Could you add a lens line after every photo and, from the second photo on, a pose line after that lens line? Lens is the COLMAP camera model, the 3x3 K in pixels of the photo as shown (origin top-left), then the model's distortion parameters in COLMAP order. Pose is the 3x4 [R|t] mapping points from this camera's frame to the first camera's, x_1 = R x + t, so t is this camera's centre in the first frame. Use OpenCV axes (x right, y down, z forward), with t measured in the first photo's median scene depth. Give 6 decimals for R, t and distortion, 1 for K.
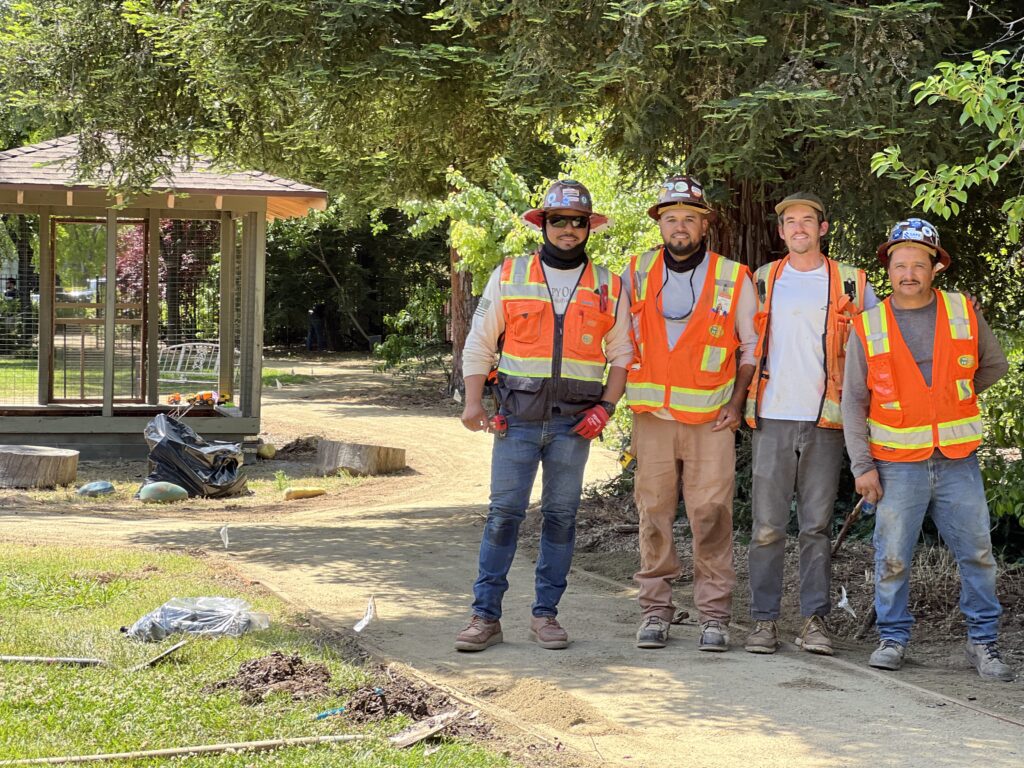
lens RADIAL K [[2299.3, 0, 512.0], [0, 2299.3, 384.0], [0, 0, 1]] dist [0.003221, 0.040372]
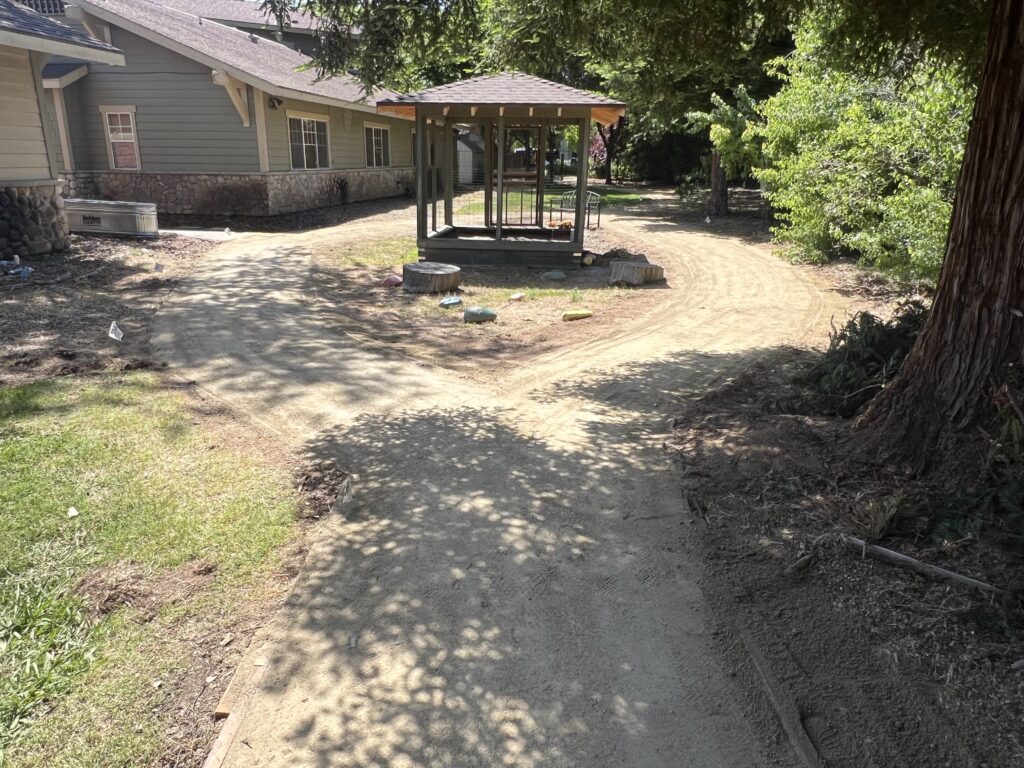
lens RADIAL K [[678.2, 0, 512.0], [0, 678.2, 384.0], [0, 0, 1]] dist [0.000767, 0.000194]
pose [[0.950936, 0.096547, -0.293938, 0.001449], [-0.011050, 0.960055, 0.279593, -0.021756], [0.309190, -0.262627, 0.914018, 0.400481]]
